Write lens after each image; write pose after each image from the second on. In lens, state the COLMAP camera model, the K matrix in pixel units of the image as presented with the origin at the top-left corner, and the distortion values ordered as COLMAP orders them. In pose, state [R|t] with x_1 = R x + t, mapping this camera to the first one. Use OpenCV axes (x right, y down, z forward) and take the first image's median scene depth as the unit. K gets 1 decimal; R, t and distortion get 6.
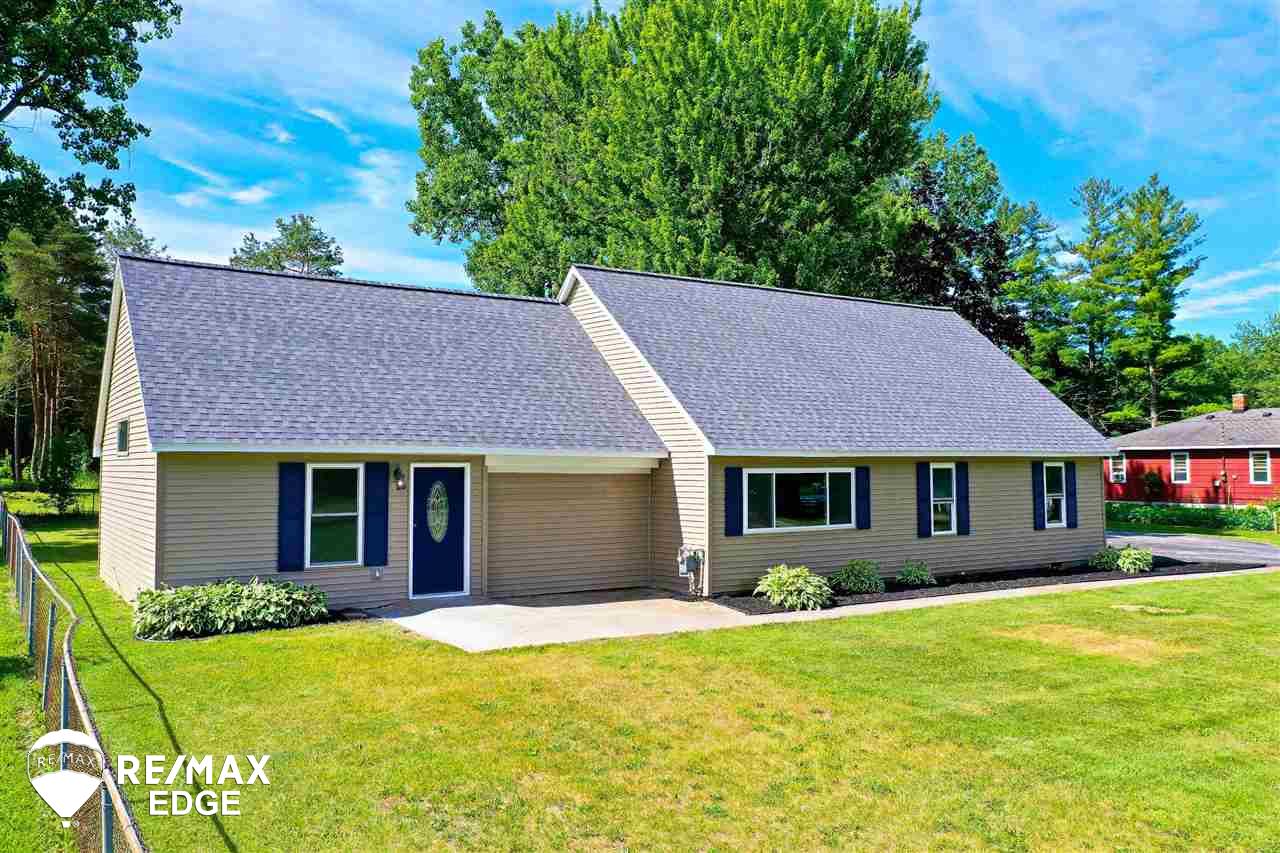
lens RADIAL K [[1015.1, 0, 640.0], [0, 1015.1, 426.5], [0, 0, 1]] dist [-0.000209, 0.011378]
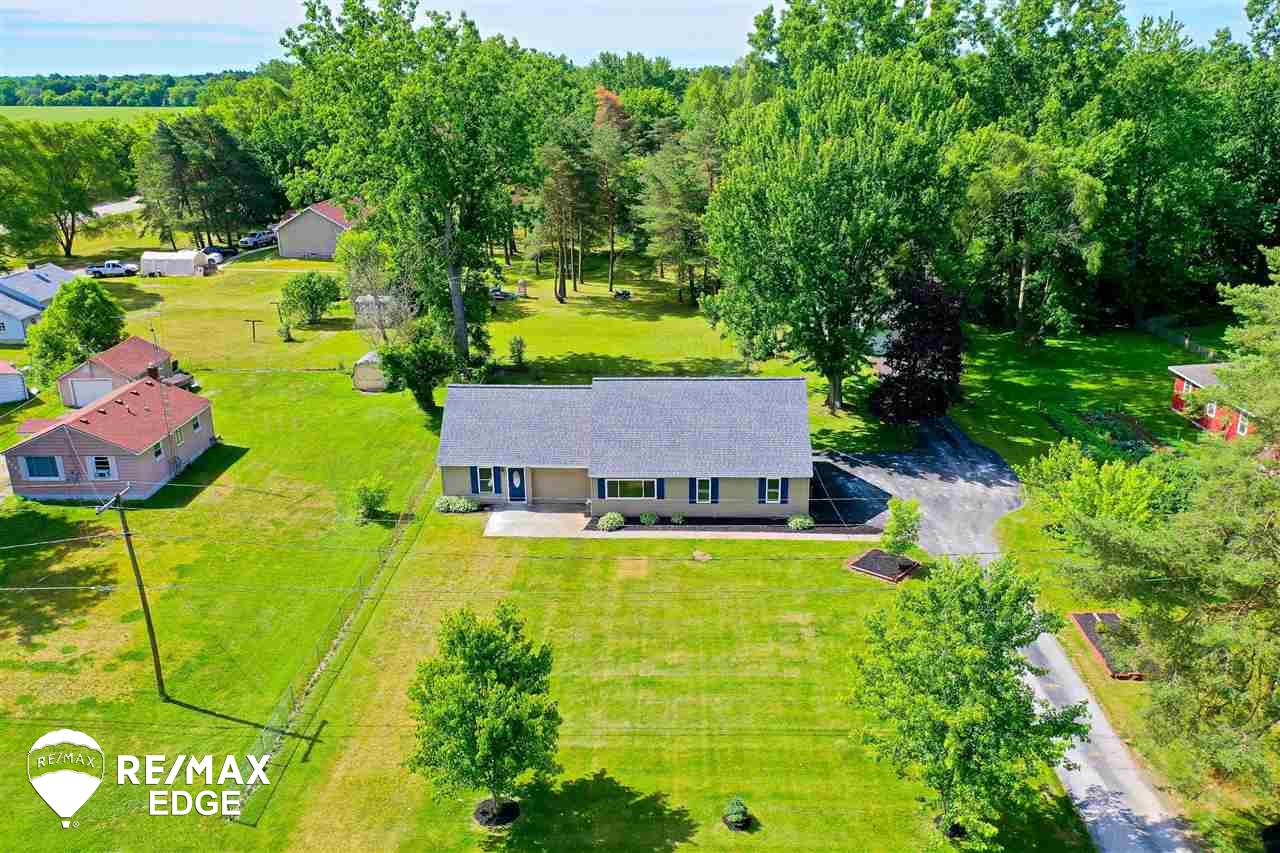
lens RADIAL K [[1015.1, 0, 640.0], [0, 1015.1, 426.5], [0, 0, 1]] dist [-0.000209, 0.011378]
pose [[0.816231, 0.178328, -0.549514, 1.732354], [0.031968, 0.935770, 0.351159, -1.109179], [0.576840, -0.304194, 0.758104, -1.130249]]
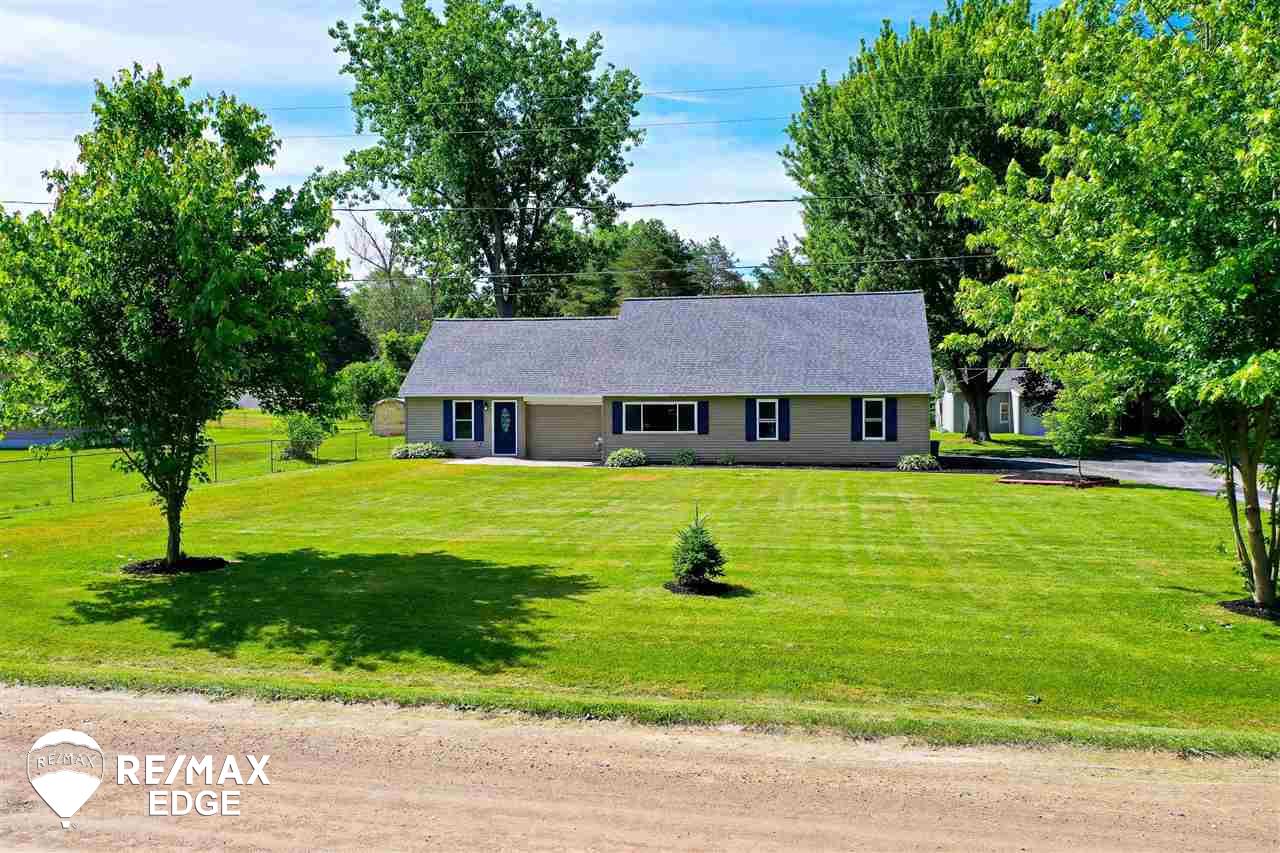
lens RADIAL K [[1015.1, 0, 640.0], [0, 1015.1, 426.5], [0, 0, 1]] dist [-0.000209, 0.011378]
pose [[0.720735, 0.012025, -0.693106, 1.487718], [0.025694, 0.998699, 0.044046, 0.000661], [0.692734, -0.049554, 0.719488, -0.448630]]
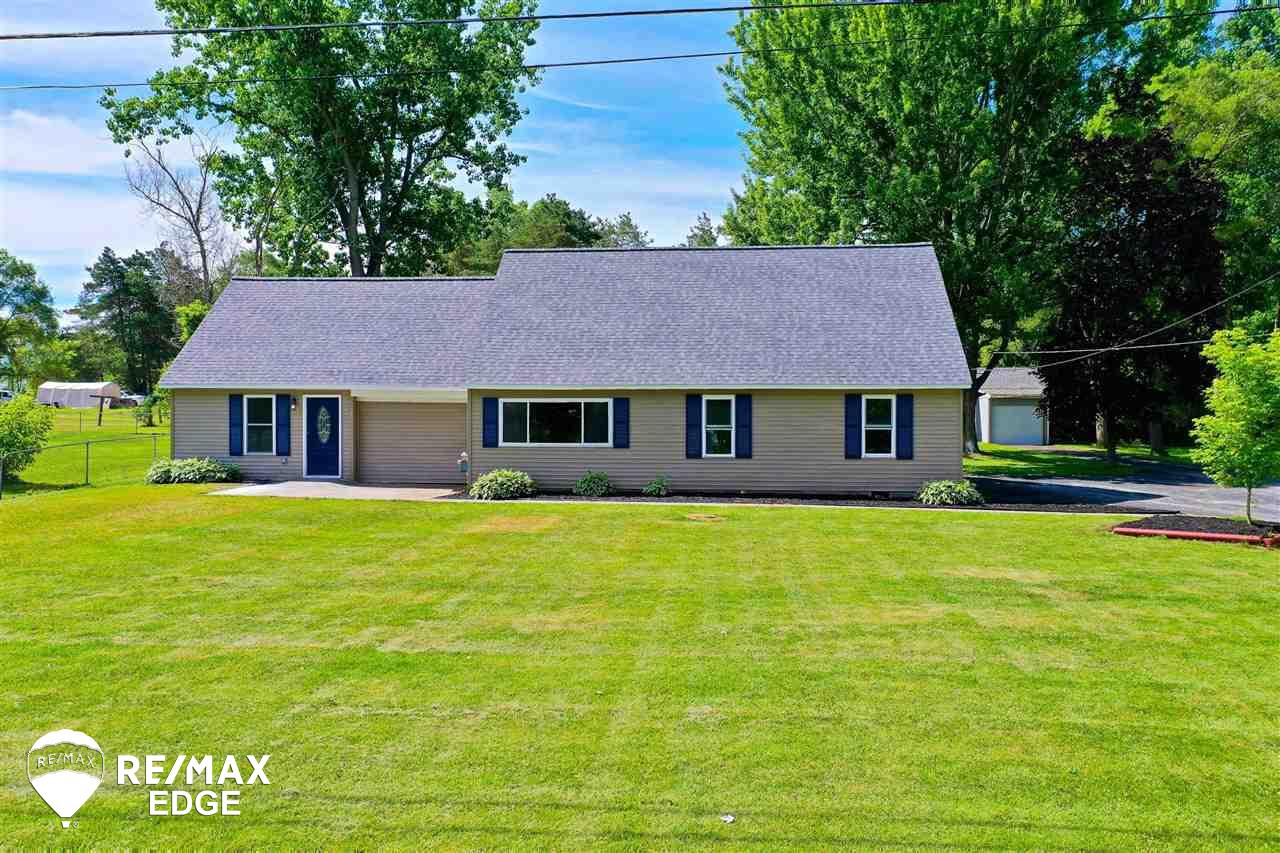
lens RADIAL K [[1015.1, 0, 640.0], [0, 1015.1, 426.5], [0, 0, 1]] dist [-0.000209, 0.011378]
pose [[0.782655, 0.013529, -0.622309, 1.041946], [0.017397, 0.998898, 0.043596, 0.021845], [0.622213, -0.044947, 0.781557, 0.049227]]
